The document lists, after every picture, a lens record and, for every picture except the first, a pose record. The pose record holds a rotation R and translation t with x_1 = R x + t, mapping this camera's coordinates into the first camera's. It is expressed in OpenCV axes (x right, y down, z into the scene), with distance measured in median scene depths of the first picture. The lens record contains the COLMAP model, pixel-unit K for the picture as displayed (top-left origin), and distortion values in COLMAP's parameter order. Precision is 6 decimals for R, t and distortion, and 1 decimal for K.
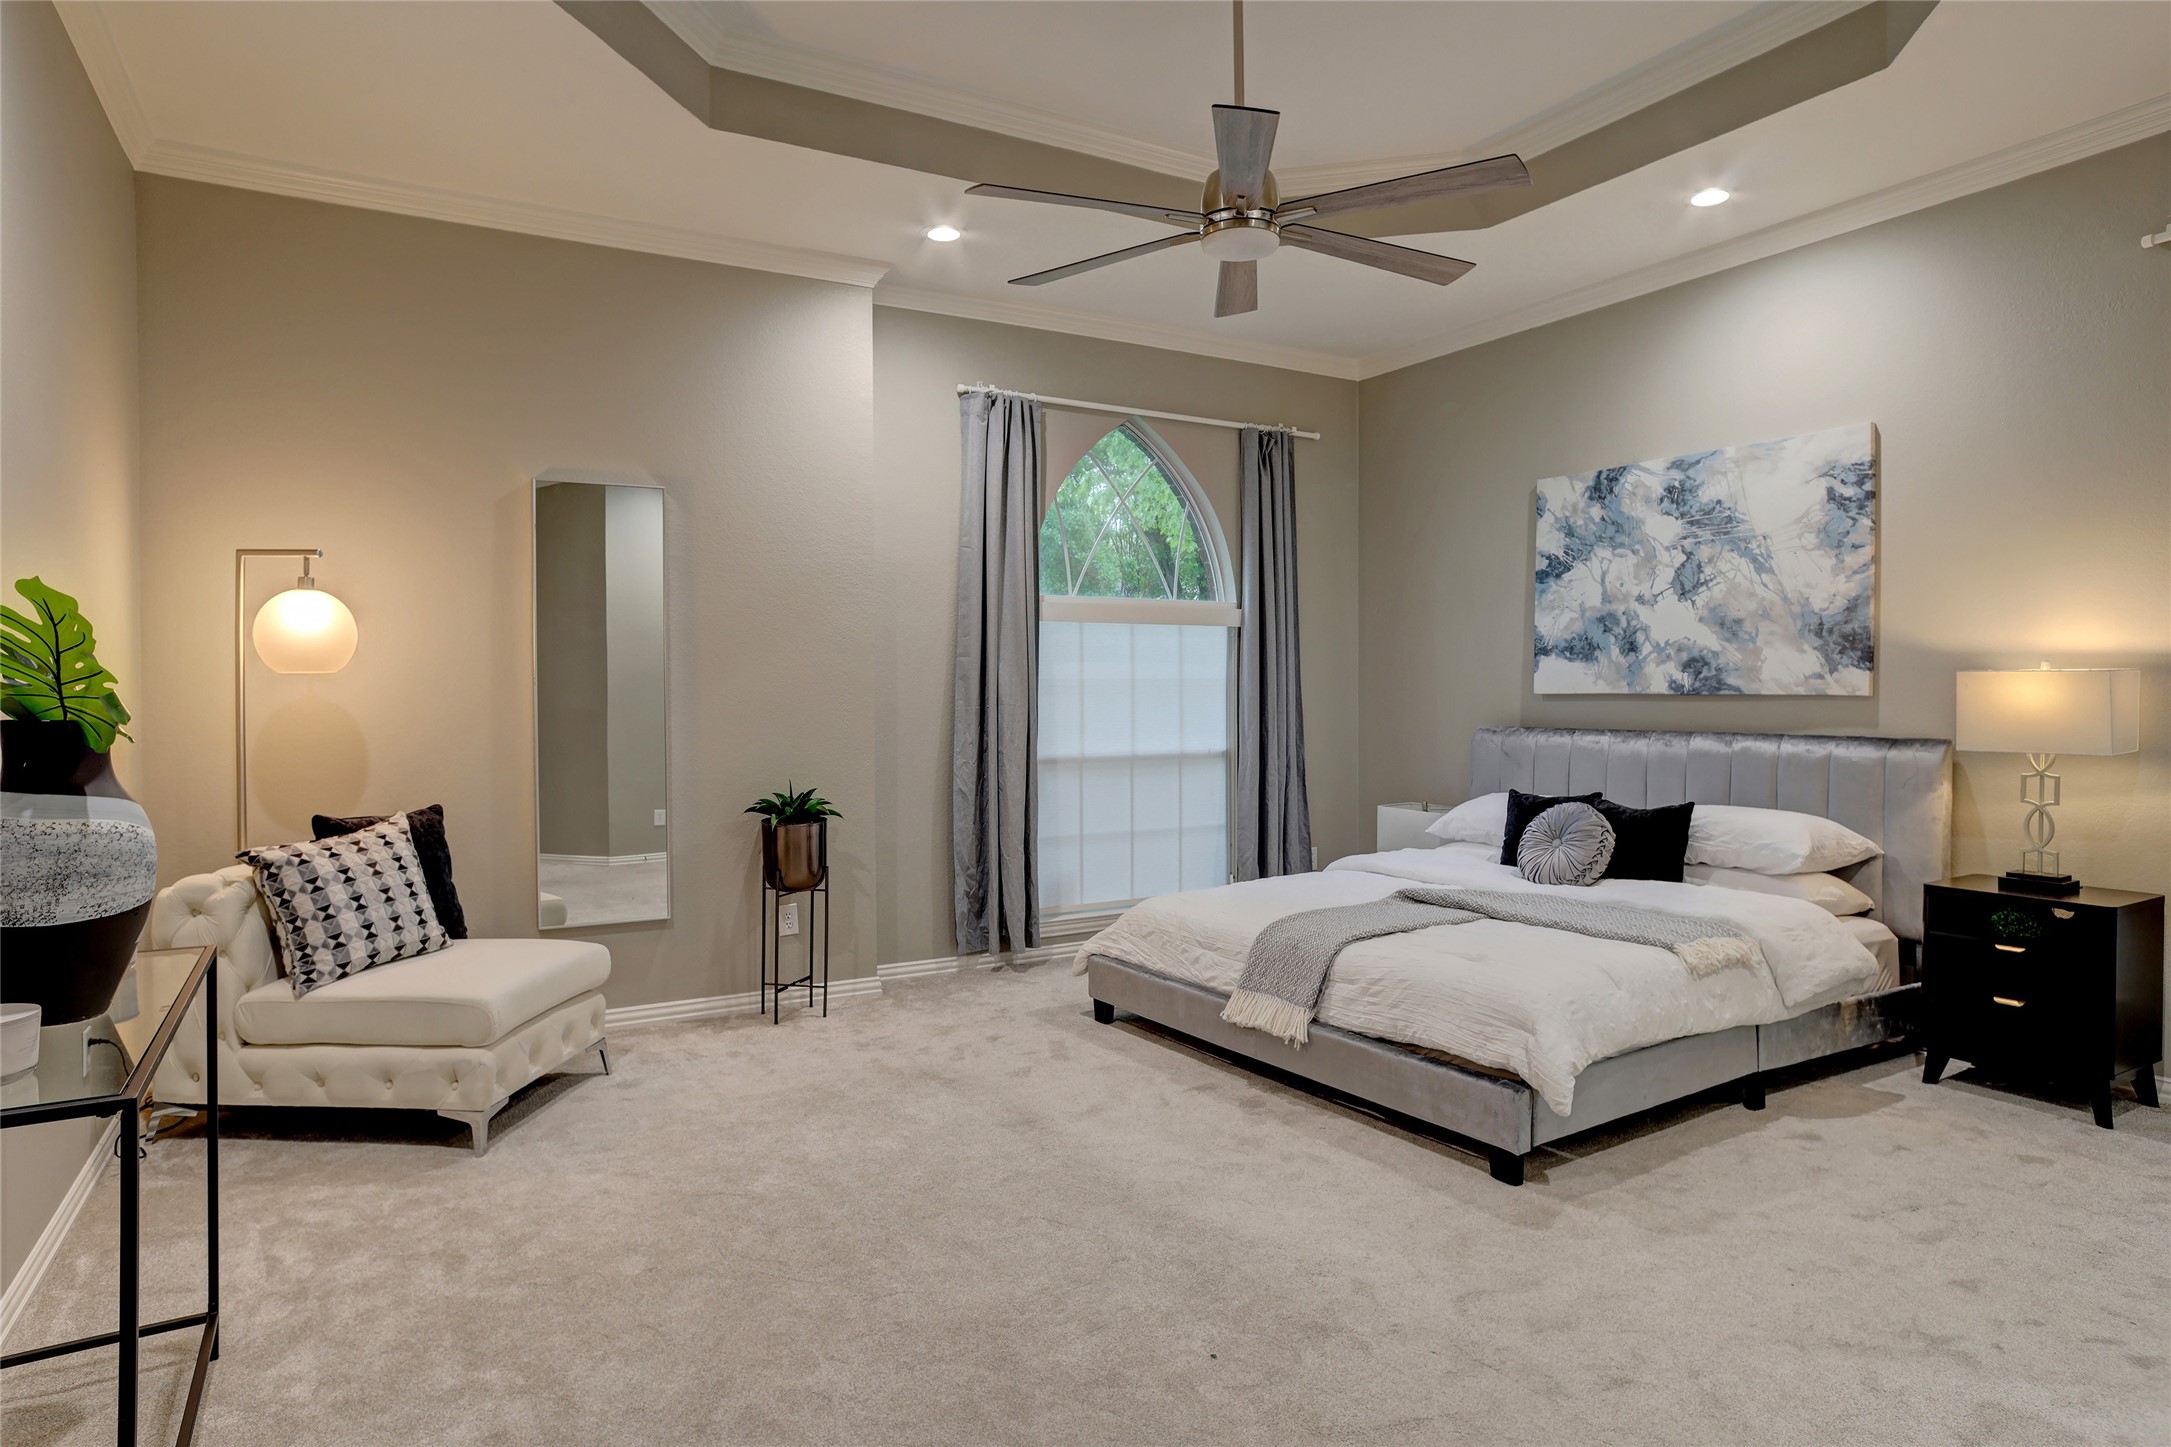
lens RADIAL K [[1243.3, 0, 1077.7], [0, 1243.3, 704.8], [0, 0, 1]] dist [-0.073207, 0.053232]
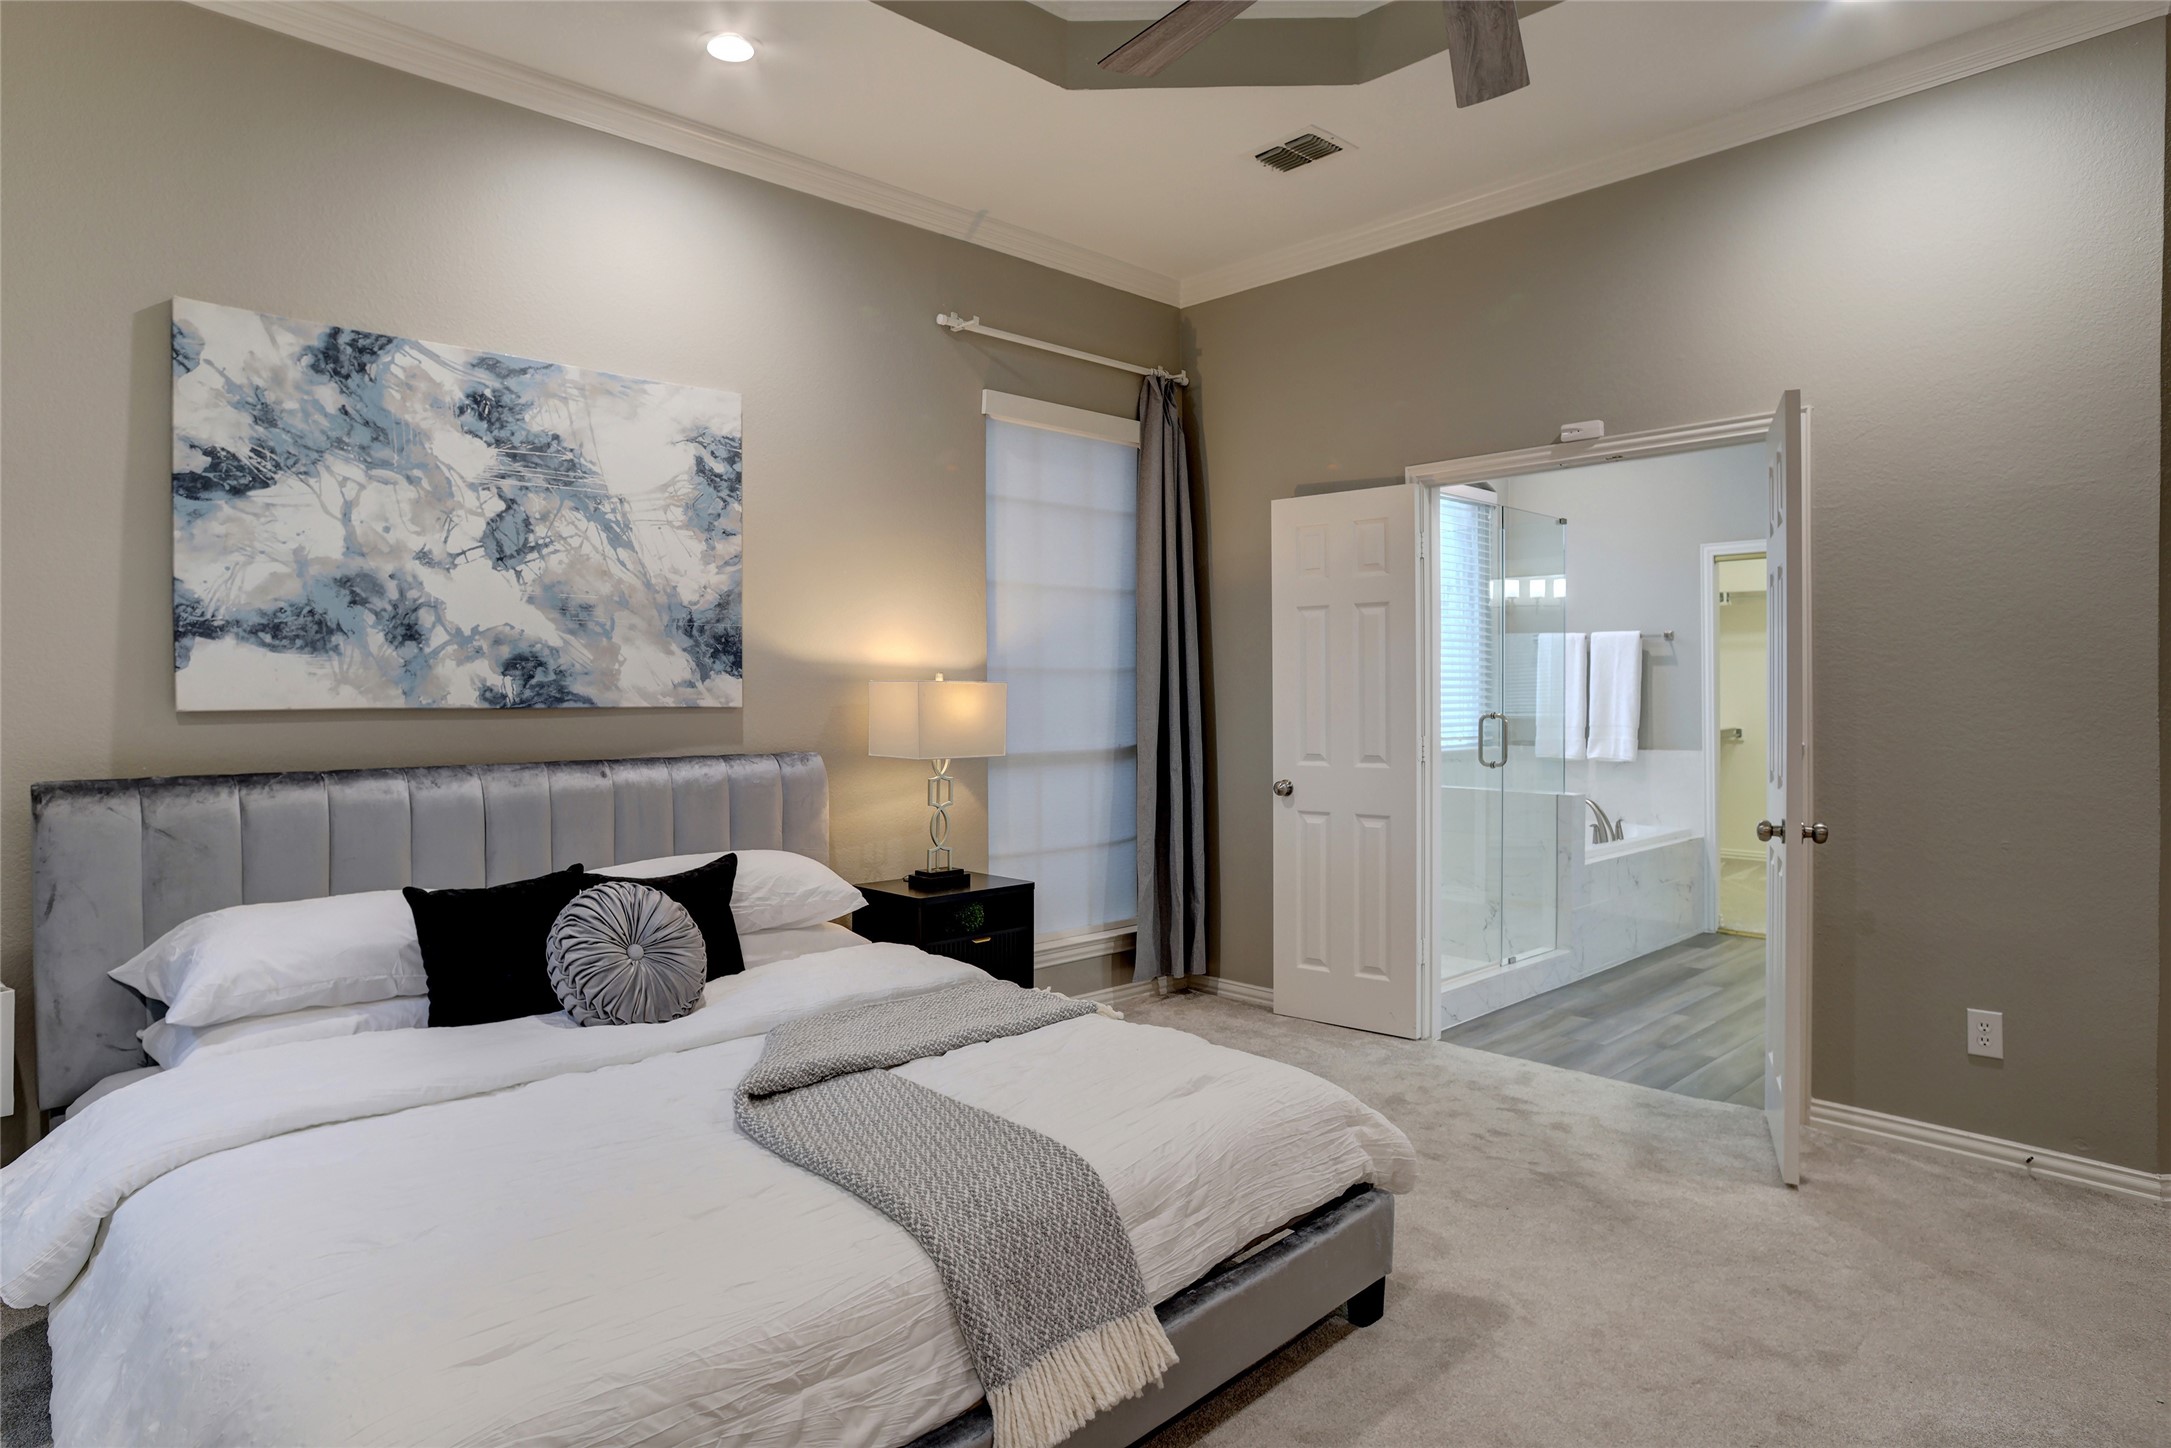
lens RADIAL K [[1243.3, 0, 1077.7], [0, 1243.3, 705.3], [0, 0, 1]] dist [-0.073207, 0.053232]
pose [[-0.225697, -0.004999, 0.974185, -0.236151], [0.015047, 0.999850, 0.008616, -0.011255], [-0.974081, 0.016603, -0.225588, 0.852180]]
